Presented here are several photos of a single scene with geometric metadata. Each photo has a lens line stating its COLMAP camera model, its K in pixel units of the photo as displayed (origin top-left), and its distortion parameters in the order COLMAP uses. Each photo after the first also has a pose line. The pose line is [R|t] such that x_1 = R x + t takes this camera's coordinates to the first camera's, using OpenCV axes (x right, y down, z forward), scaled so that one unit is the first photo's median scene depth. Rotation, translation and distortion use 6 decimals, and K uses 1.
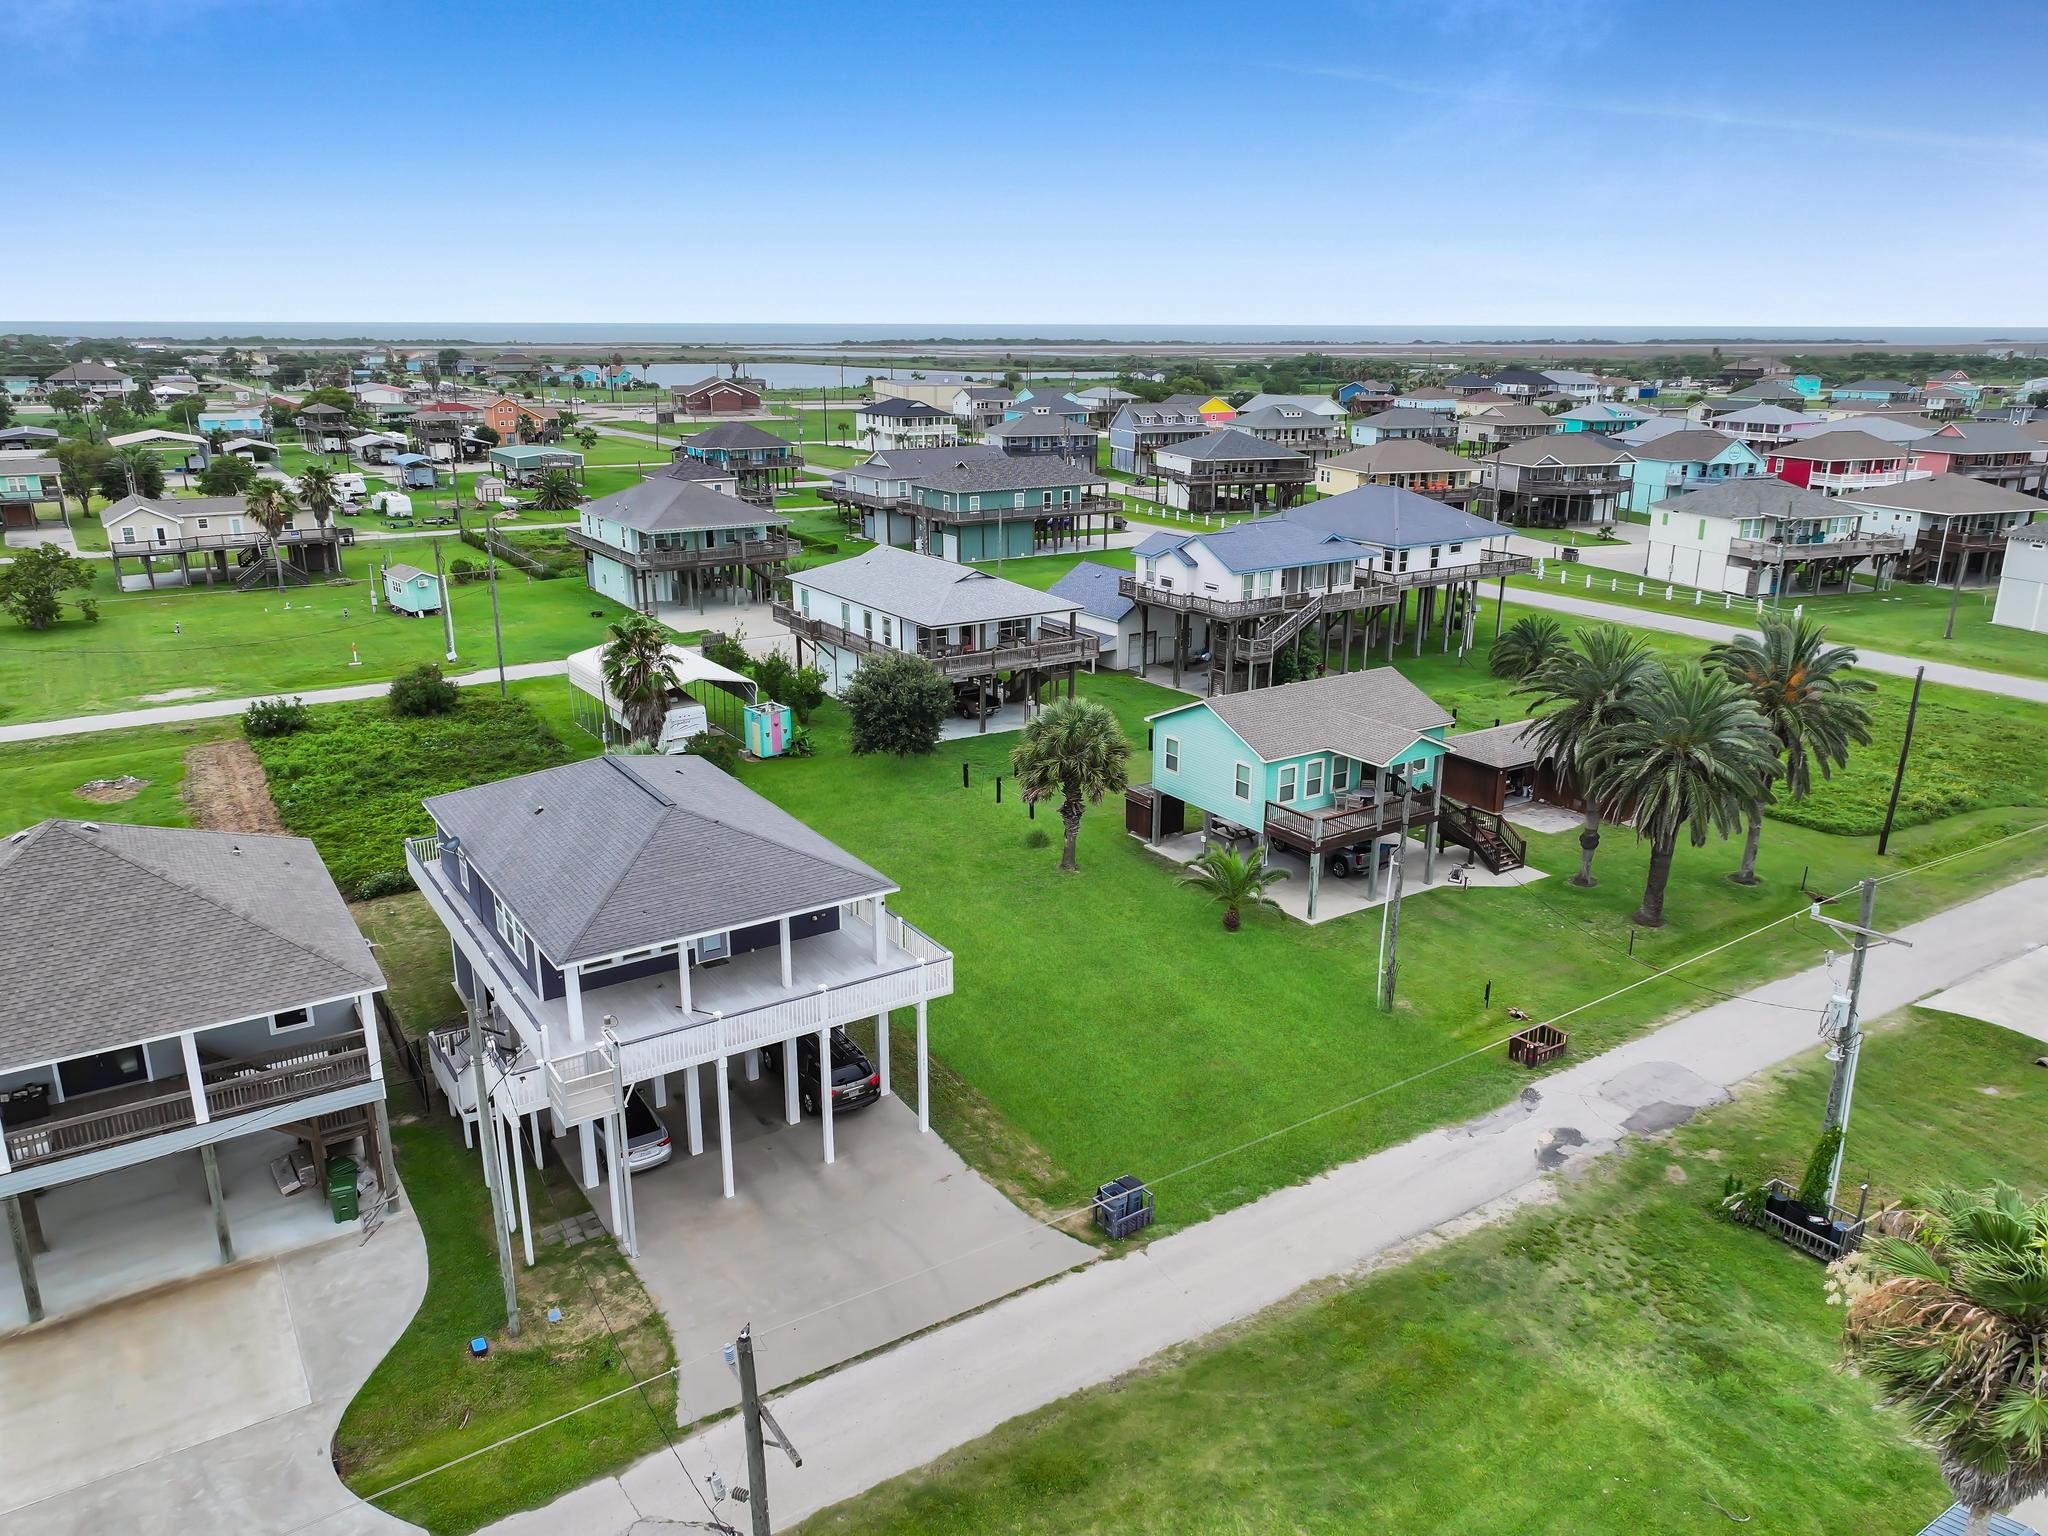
lens RADIAL K [[1432.9, 0, 1024.0], [0, 1432.9, 768.0], [0, 0, 1]] dist [0.008960, 0.002984]
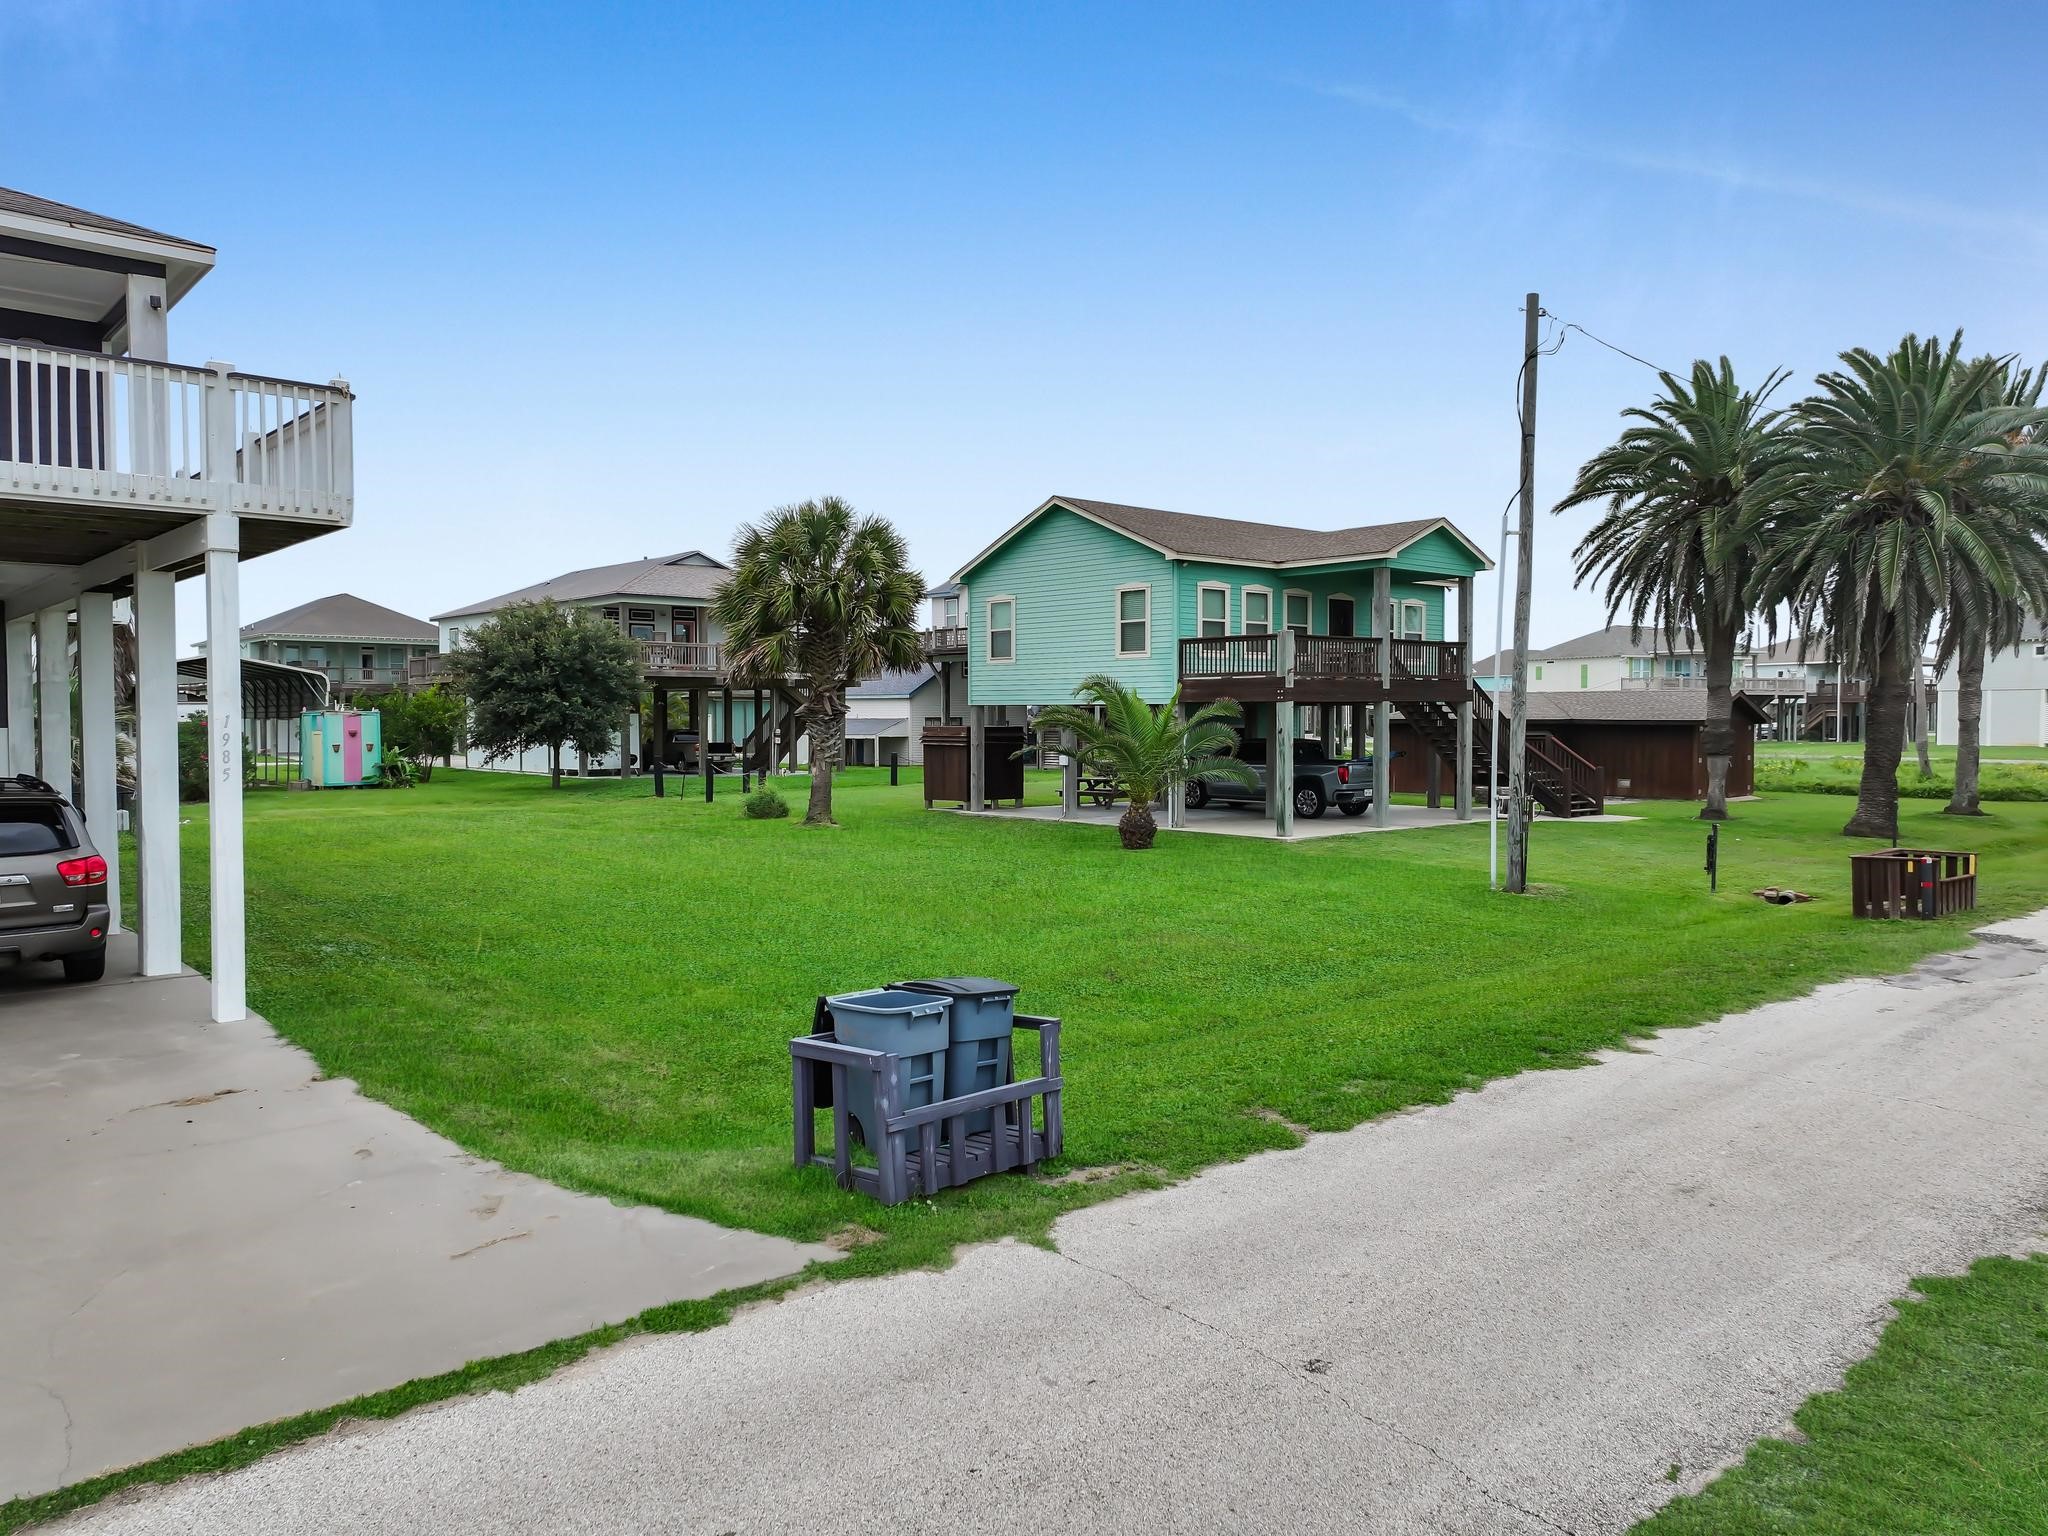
lens RADIAL K [[1432.9, 0, 1024.0], [0, 1432.9, 768.0], [0, 0, 1]] dist [0.008960, 0.002984]
pose [[0.990101, -0.007396, 0.140161, 0.049414], [0.043576, 0.965461, -0.256879, 0.297749], [-0.133420, 0.260444, 0.956226, 0.724974]]
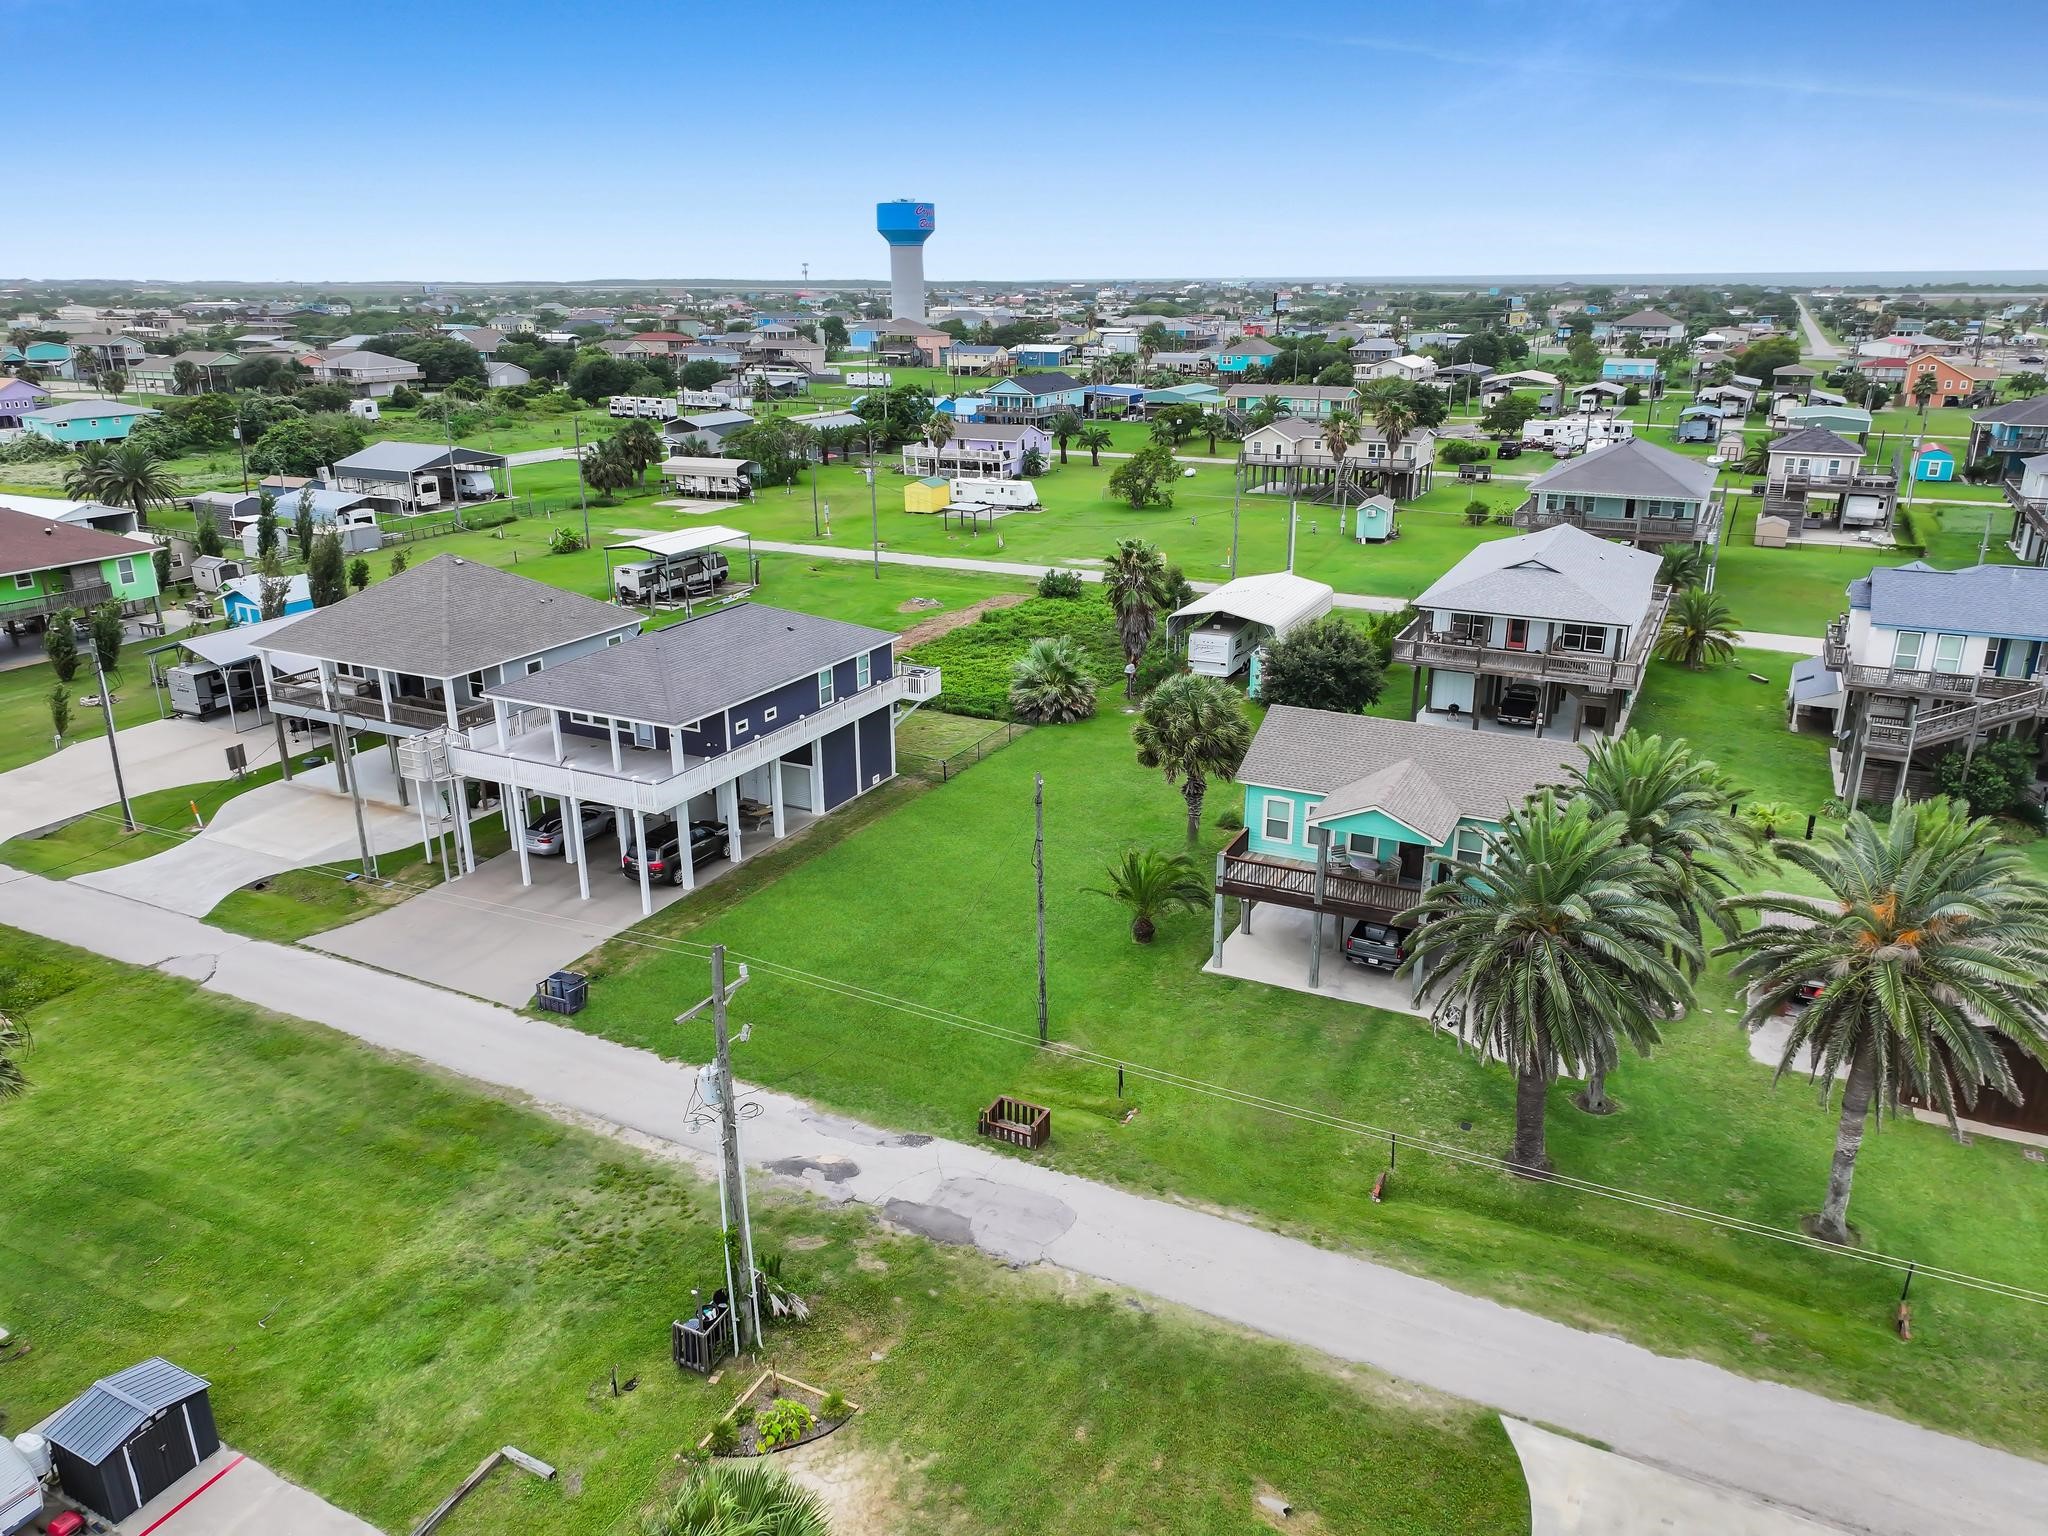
lens RADIAL K [[1432.9, 0, 1024.0], [0, 1432.9, 768.0], [0, 0, 1]] dist [0.008960, 0.002984]
pose [[0.497718, 0.277443, -0.821767, 1.168799], [-0.249975, 0.953141, 0.170395, -0.182917], [0.830535, 0.120613, 0.543750, 0.591352]]
